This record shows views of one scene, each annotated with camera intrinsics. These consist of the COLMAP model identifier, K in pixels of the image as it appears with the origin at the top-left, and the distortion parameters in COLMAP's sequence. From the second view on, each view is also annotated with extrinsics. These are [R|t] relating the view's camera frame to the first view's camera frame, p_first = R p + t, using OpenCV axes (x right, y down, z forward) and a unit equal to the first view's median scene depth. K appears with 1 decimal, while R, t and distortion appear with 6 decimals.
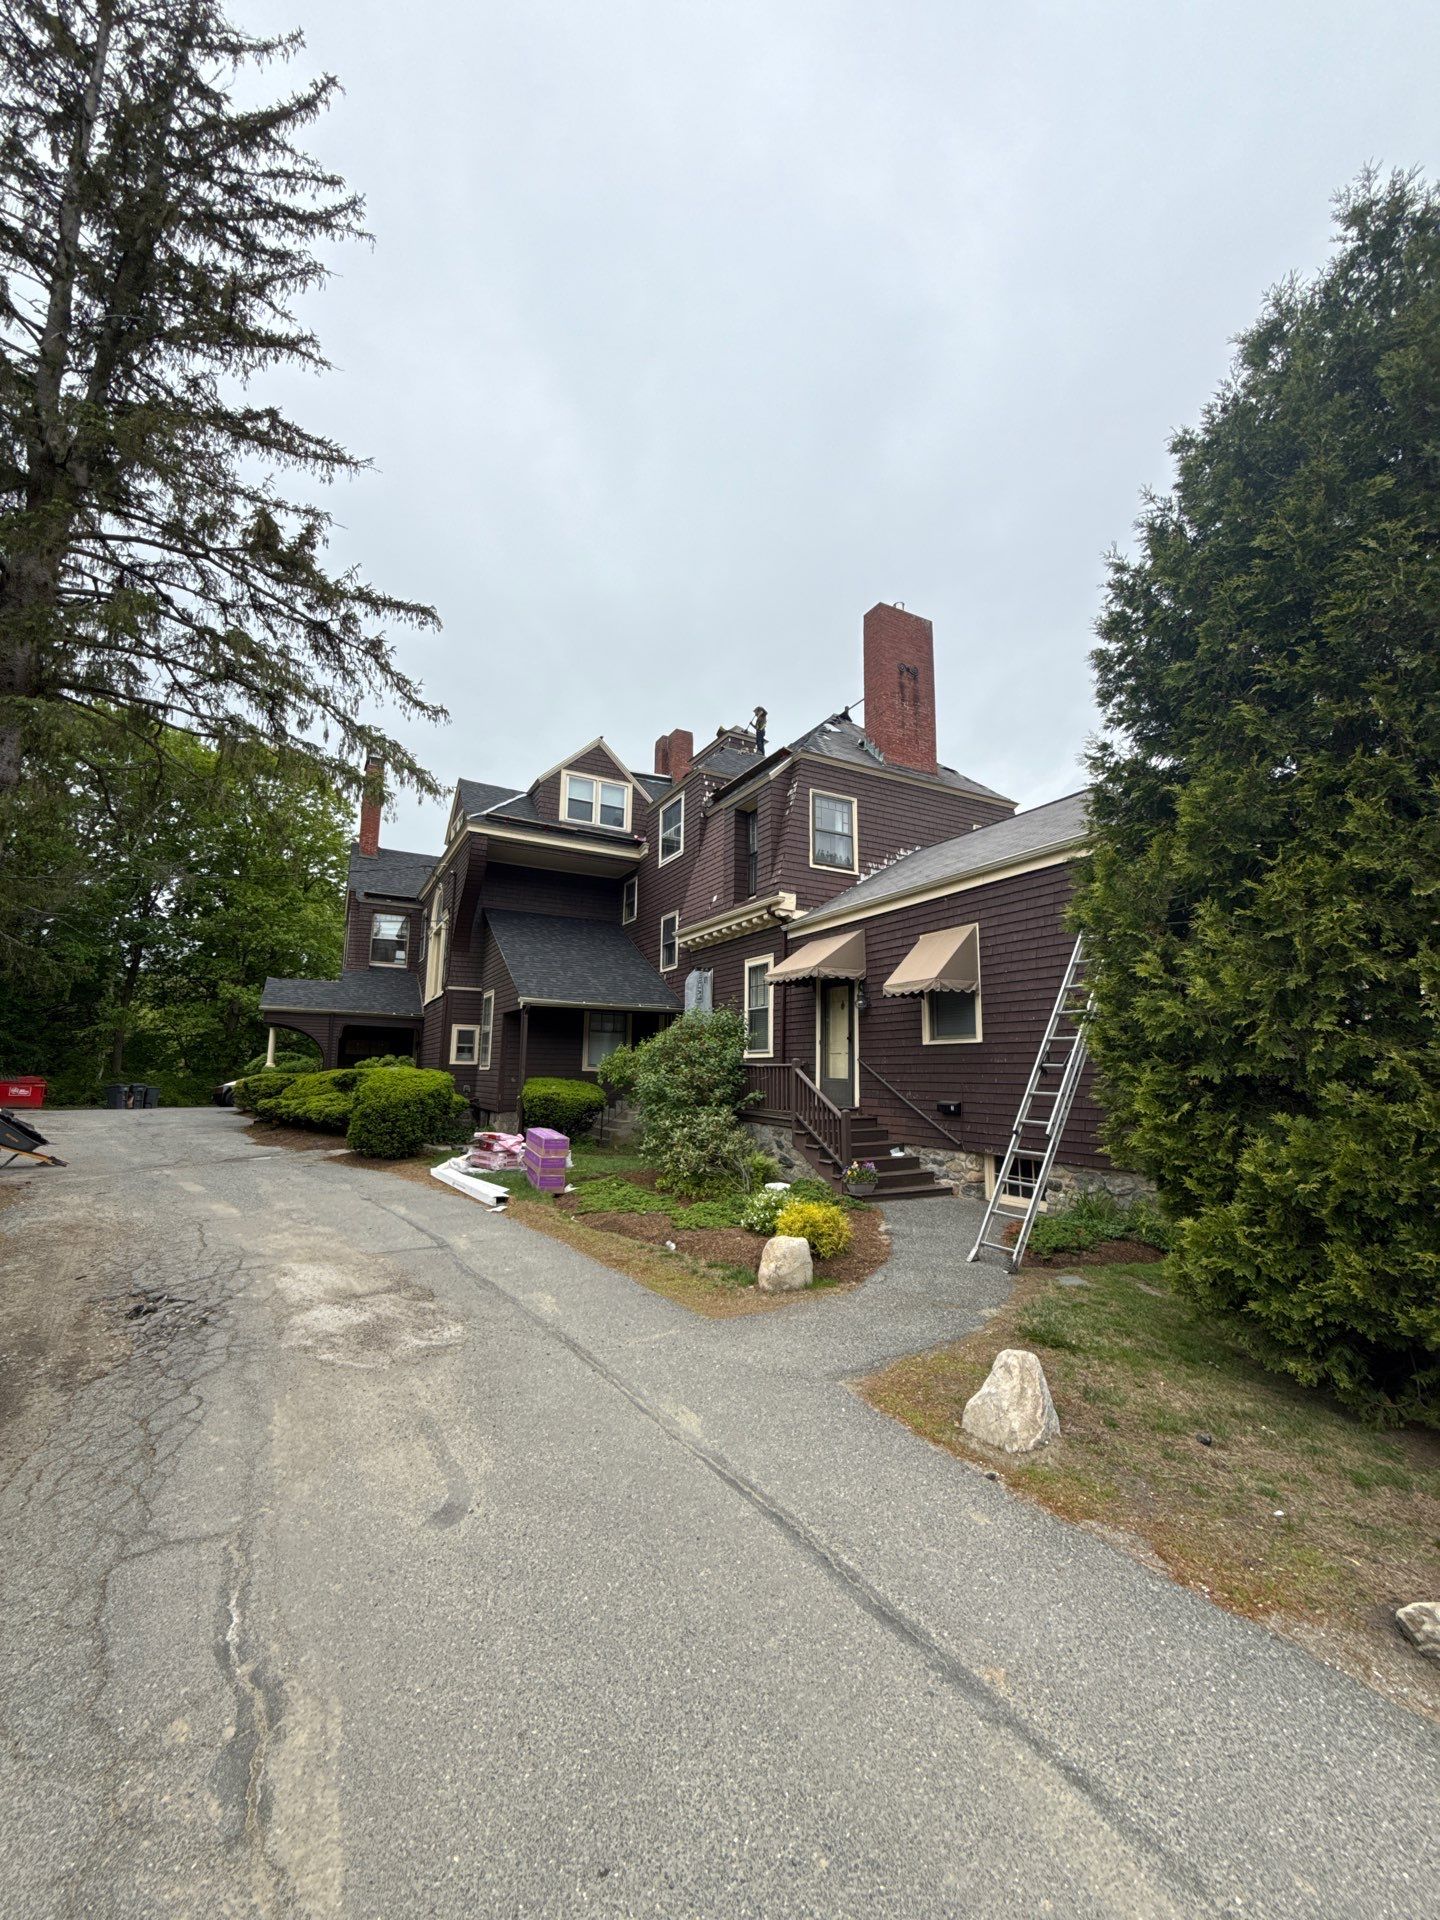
lens RADIAL K [[763.7, 0, 720.0], [0, 763.7, 960.0], [0, 0, 1]] dist [-0.000121, -0.000100]
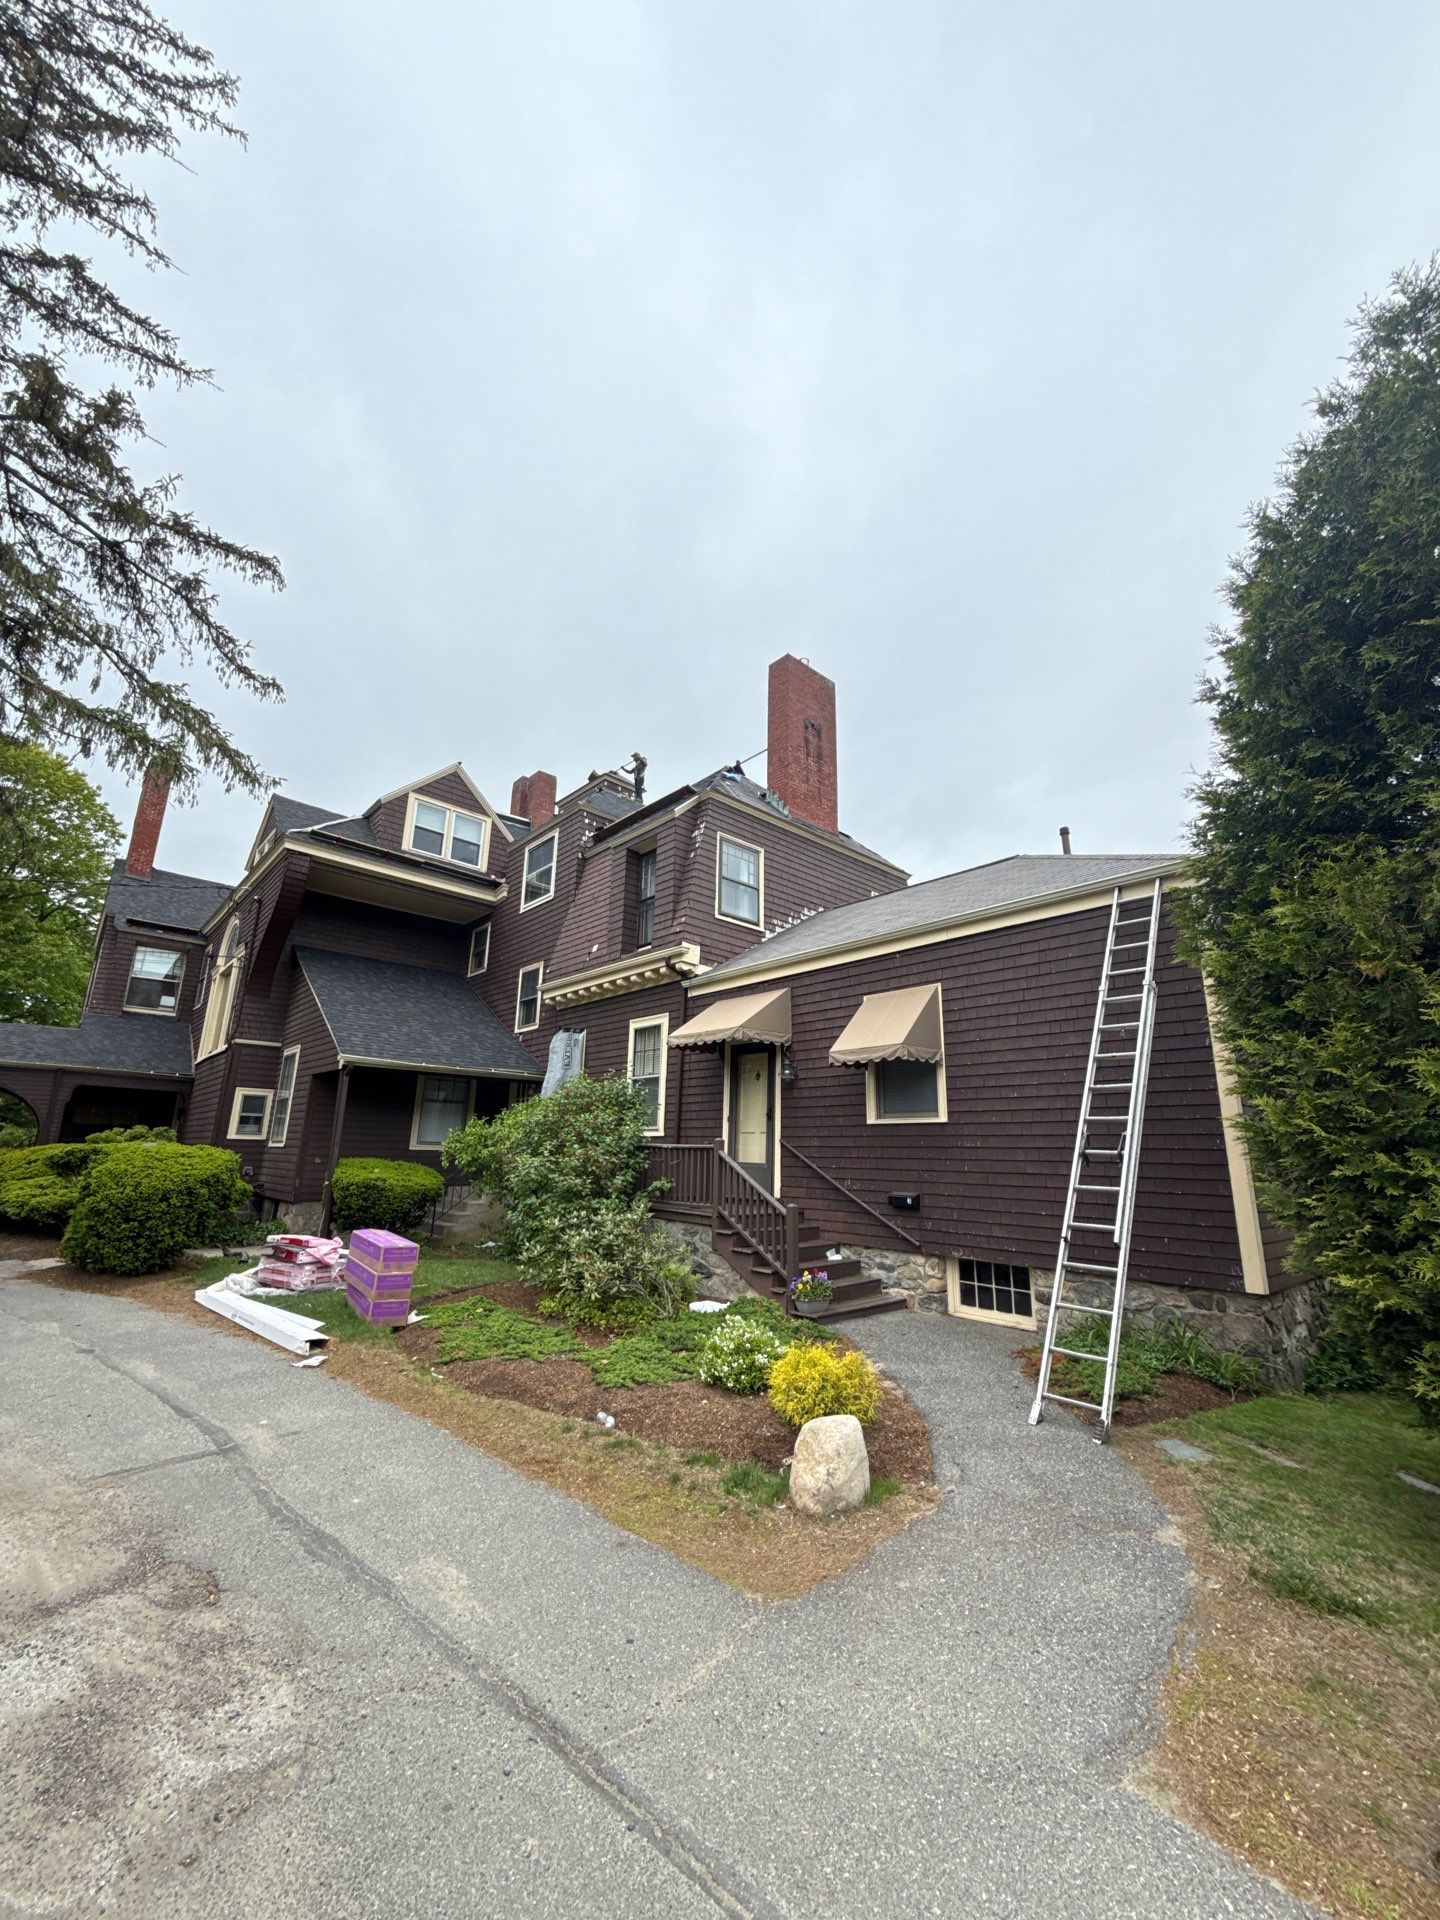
lens RADIAL K [[763.7, 0, 720.0], [0, 763.7, 960.0], [0, 0, 1]] dist [-0.000121, -0.000100]
pose [[0.971009, 0.067600, 0.229285, -0.080469], [-0.044373, 0.993483, -0.104992, 0.020805], [-0.234888, 0.091774, 0.967680, 0.157214]]
